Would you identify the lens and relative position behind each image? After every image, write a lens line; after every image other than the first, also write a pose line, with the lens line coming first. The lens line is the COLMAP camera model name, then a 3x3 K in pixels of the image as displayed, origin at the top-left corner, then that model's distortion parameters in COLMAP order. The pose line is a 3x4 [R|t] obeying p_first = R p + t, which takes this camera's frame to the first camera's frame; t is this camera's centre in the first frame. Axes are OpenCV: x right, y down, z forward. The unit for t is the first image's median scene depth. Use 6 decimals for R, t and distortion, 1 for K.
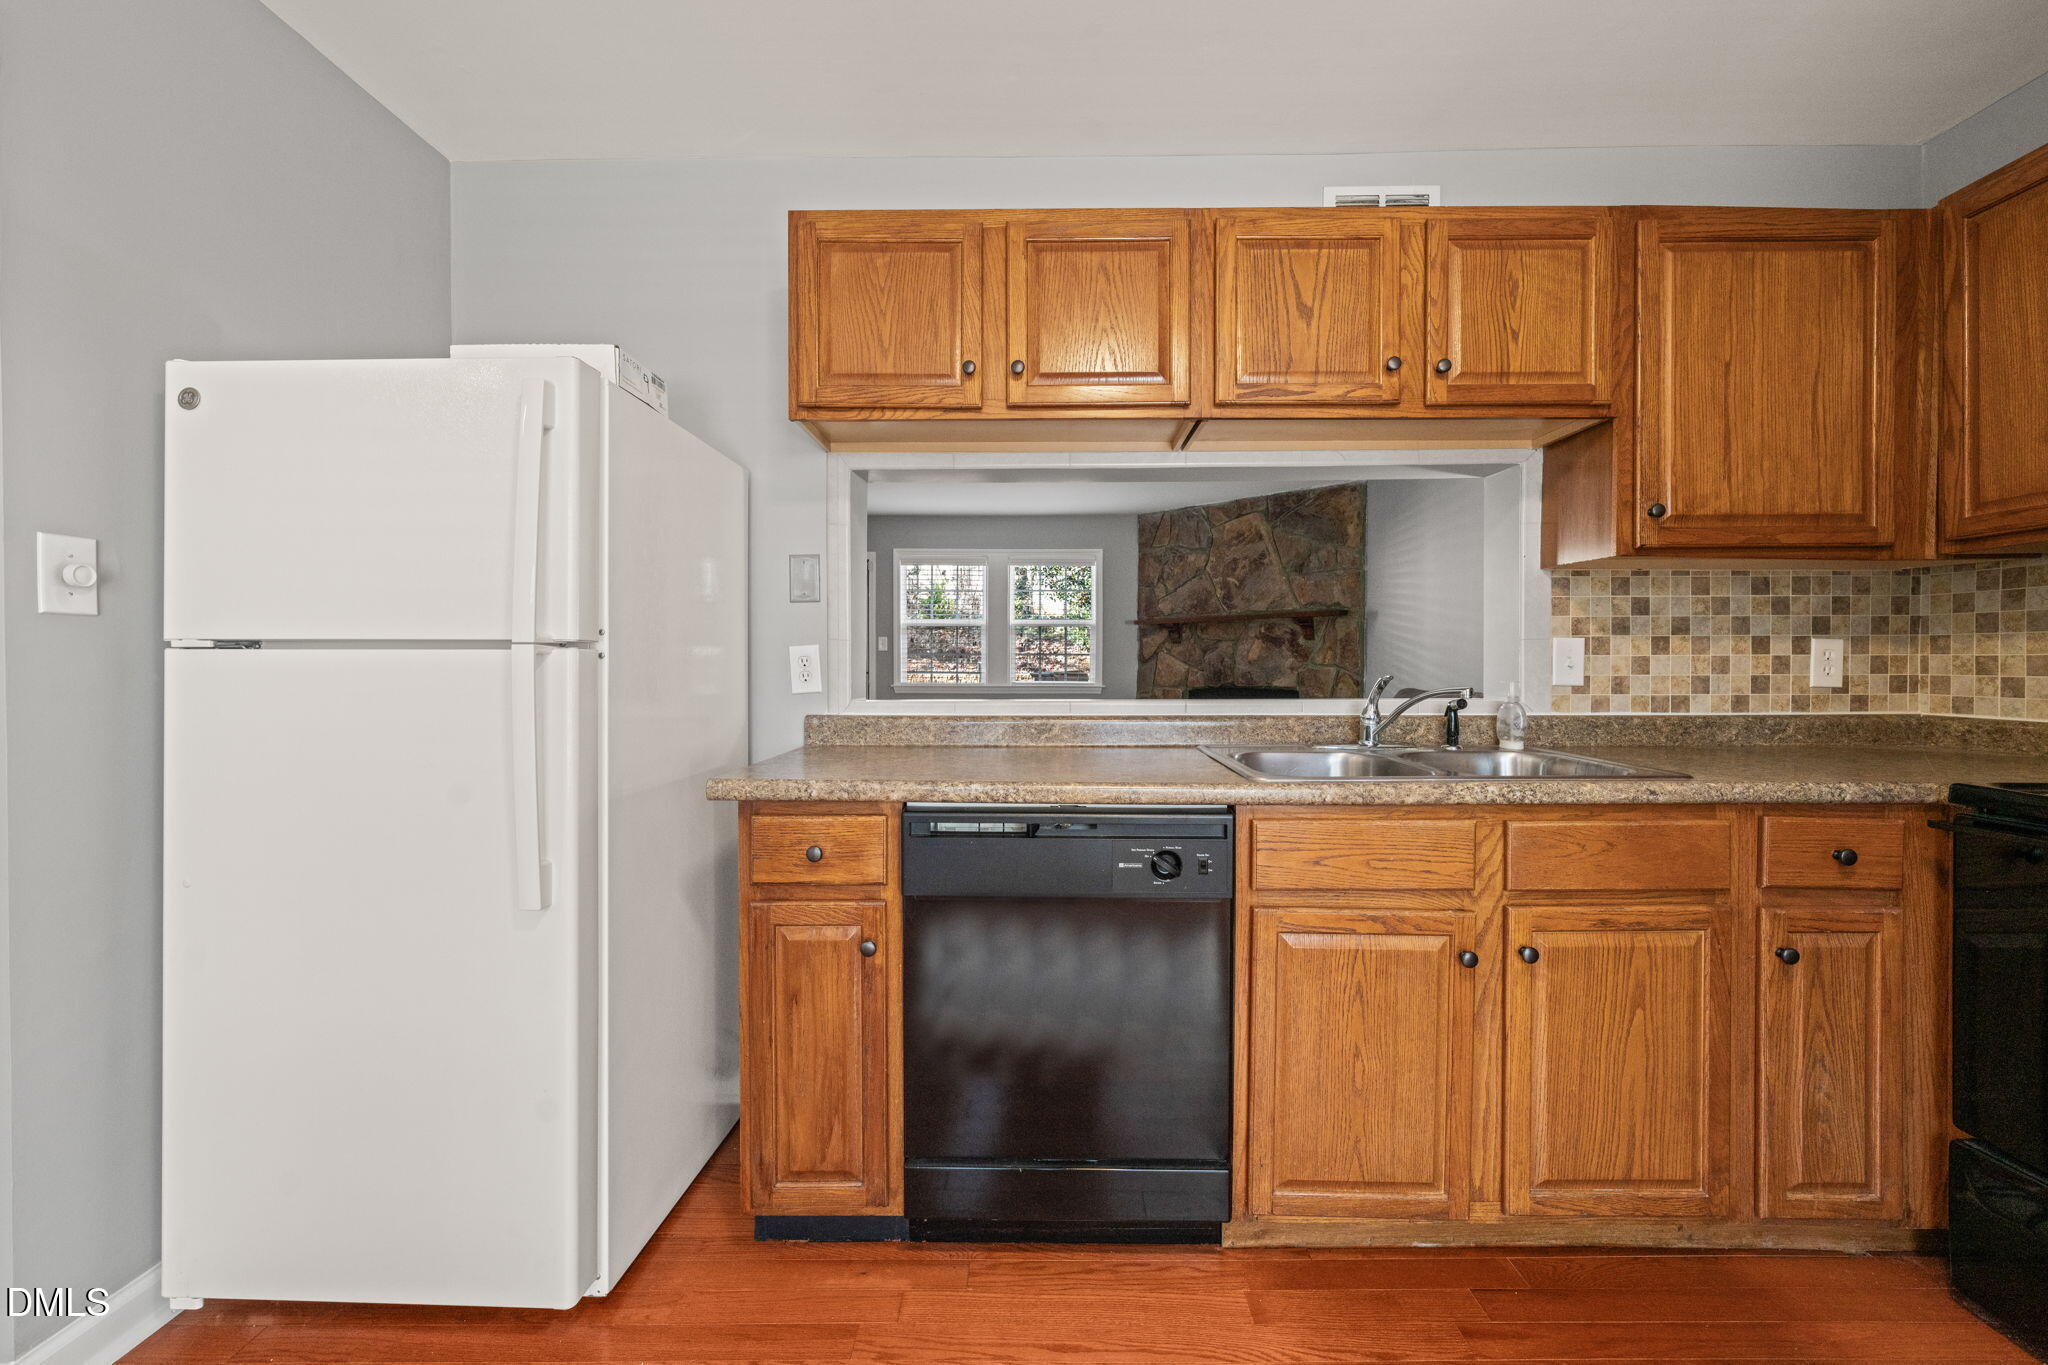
lens RADIAL K [[819.1, 0, 1016.5], [0, 819.1, 669.8], [0, 0, 1]] dist [0.000557, -0.000065]
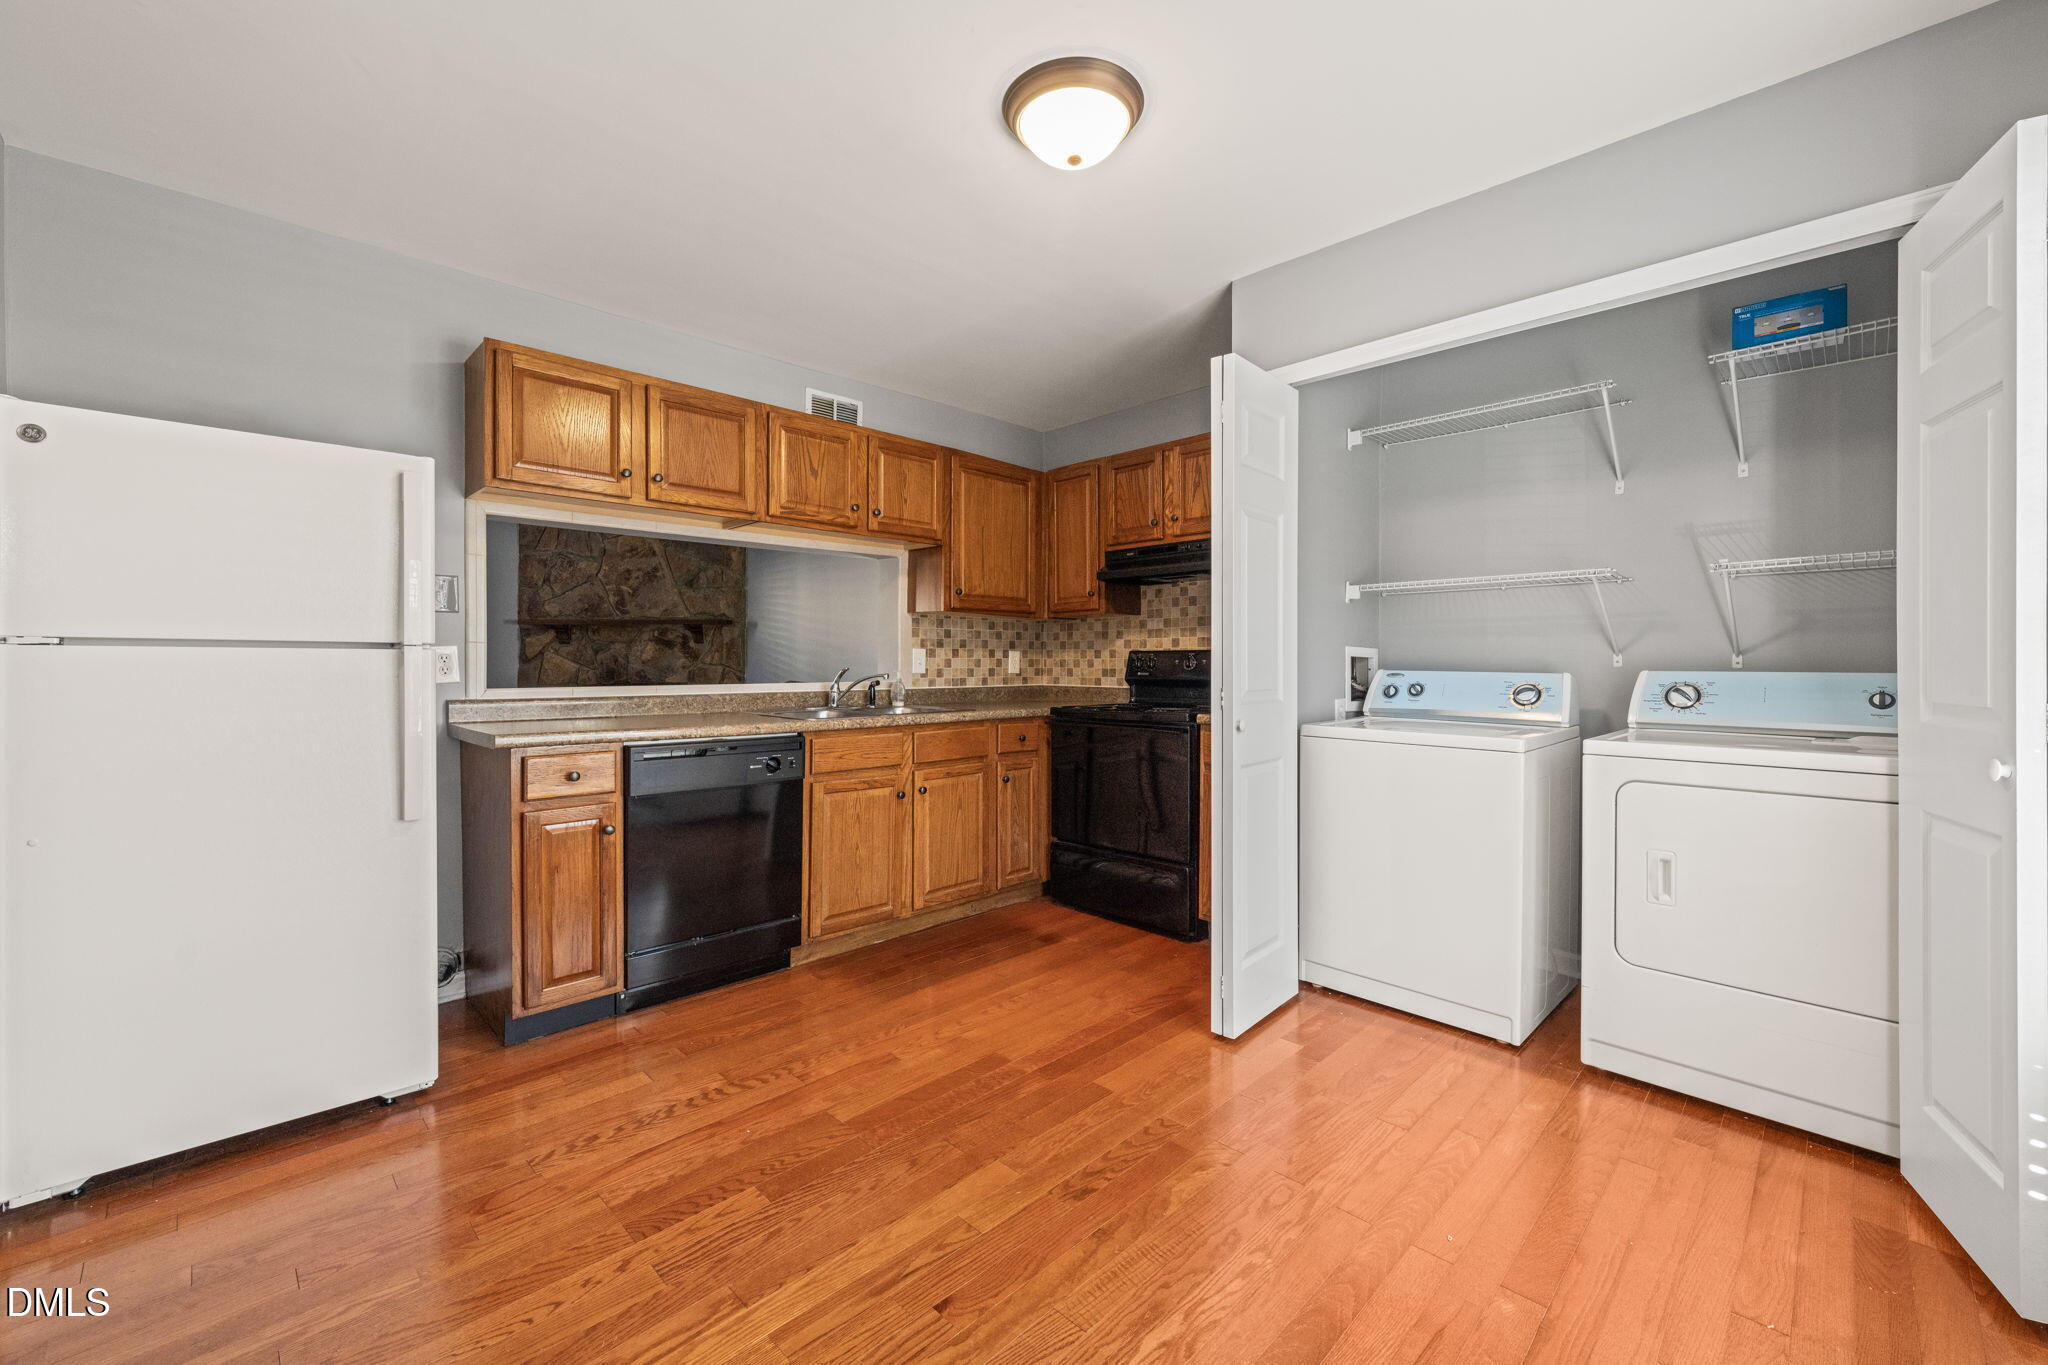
lens RADIAL K [[831.7, 0, 1023.7], [0, 831.7, 667.5], [0, 0, 1]] dist [0.001336, 0.000019]
pose [[0.685042, -0.003711, 0.728494, -0.620432], [0.006253, 0.999980, -0.000785, 0.008350], [-0.728477, 0.005093, 0.685052, -0.553414]]
